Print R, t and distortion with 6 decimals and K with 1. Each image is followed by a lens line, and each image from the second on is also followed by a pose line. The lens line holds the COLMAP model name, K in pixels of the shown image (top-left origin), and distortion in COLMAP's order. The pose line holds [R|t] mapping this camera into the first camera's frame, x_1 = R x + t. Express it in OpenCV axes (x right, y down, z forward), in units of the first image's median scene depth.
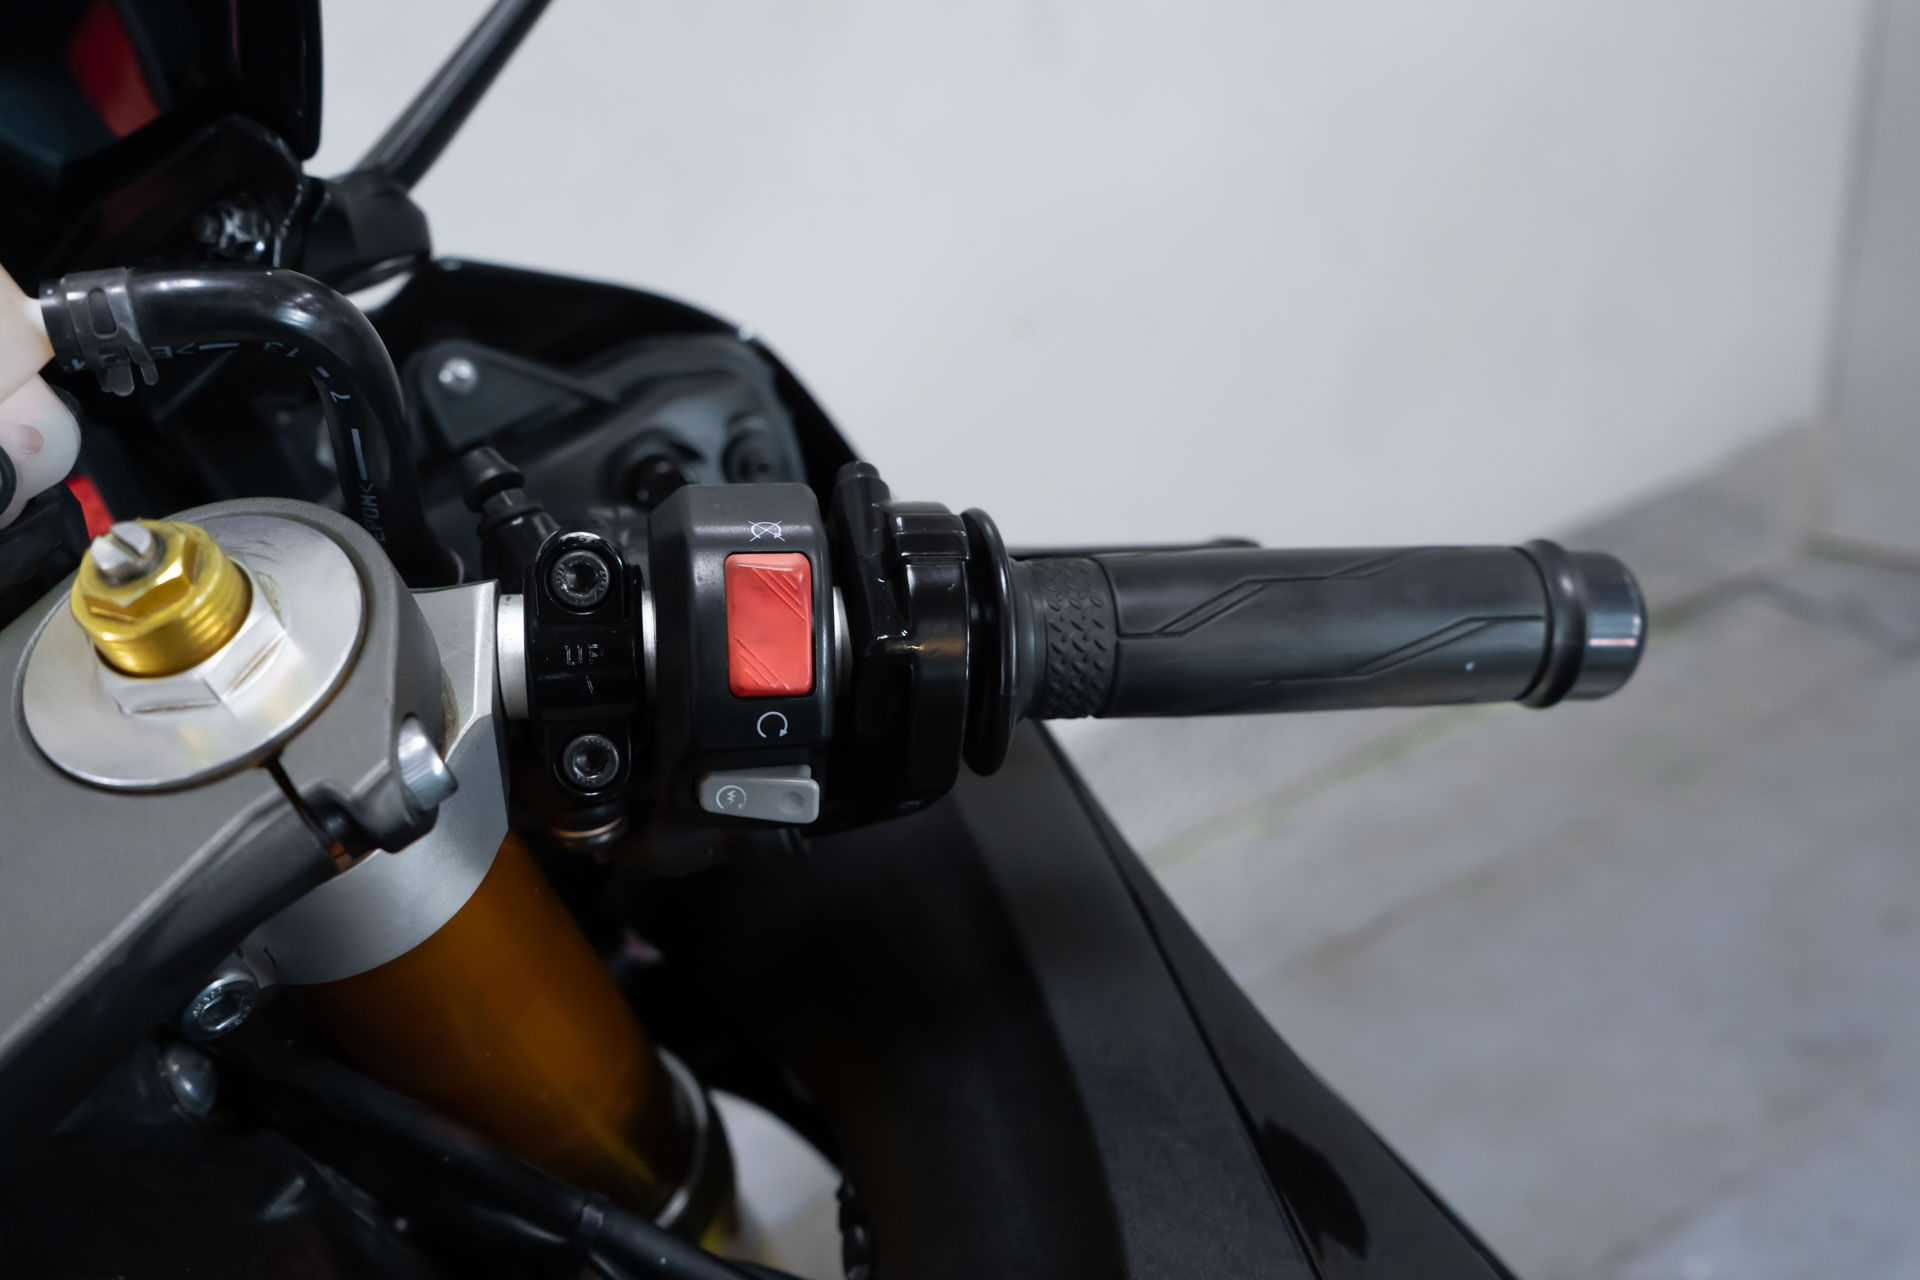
lens RADIAL K [[1563.6, 0, 960.0], [0, 1563.6, 640.0], [0, 0, 1]] dist [0.003390, 0.000382]
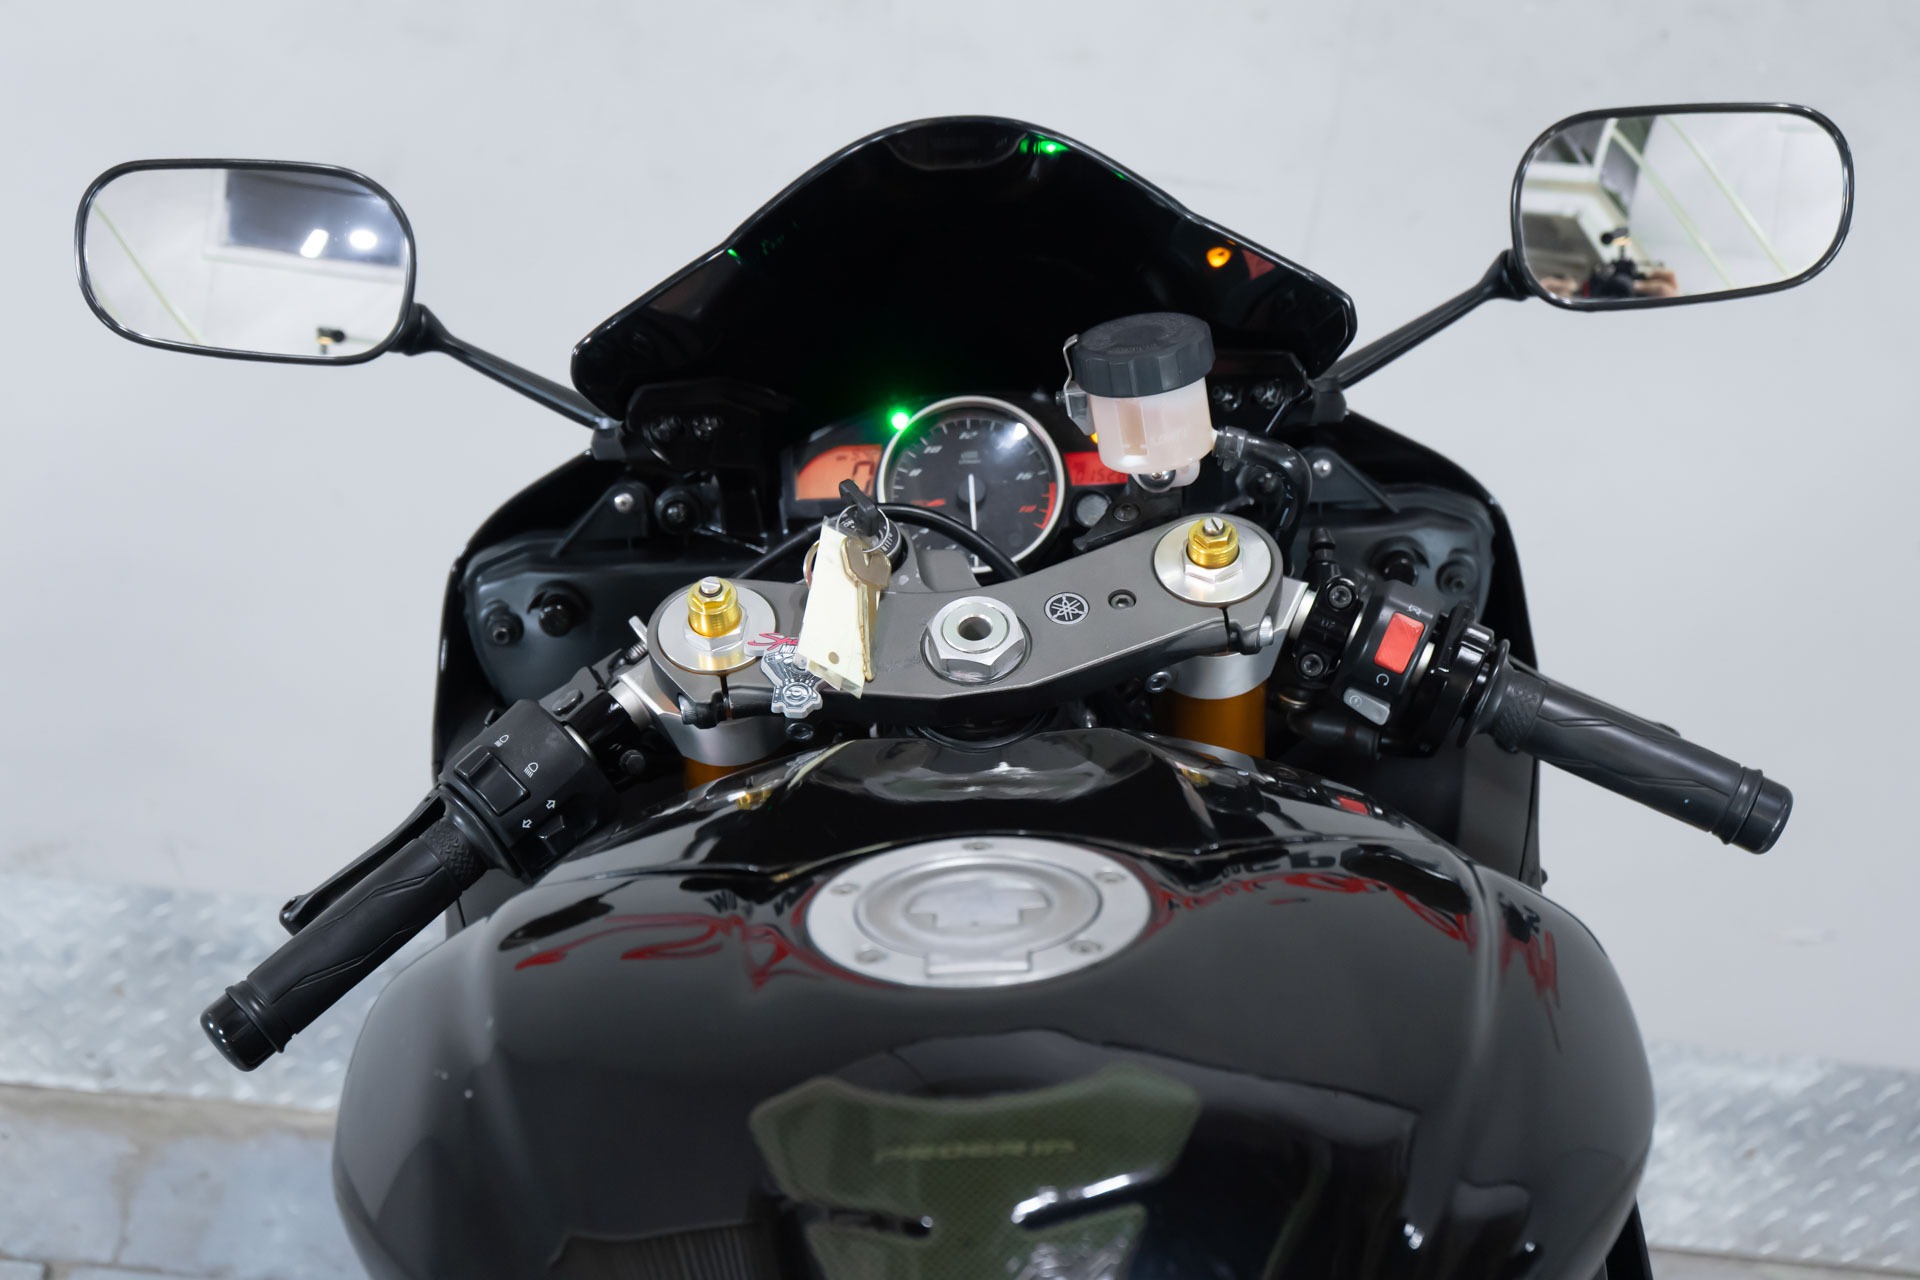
lens RADIAL K [[2967.6, 0, 960.0], [0, 2967.6, 640.0], [0, 0, 1]] dist [-0.023851, -0.039886]
pose [[0.848503, 0.415578, -0.327625, 0.815444], [-0.435267, 0.900184, 0.014564, 0.216389], [0.300975, 0.130246, 0.944696, -3.613860]]
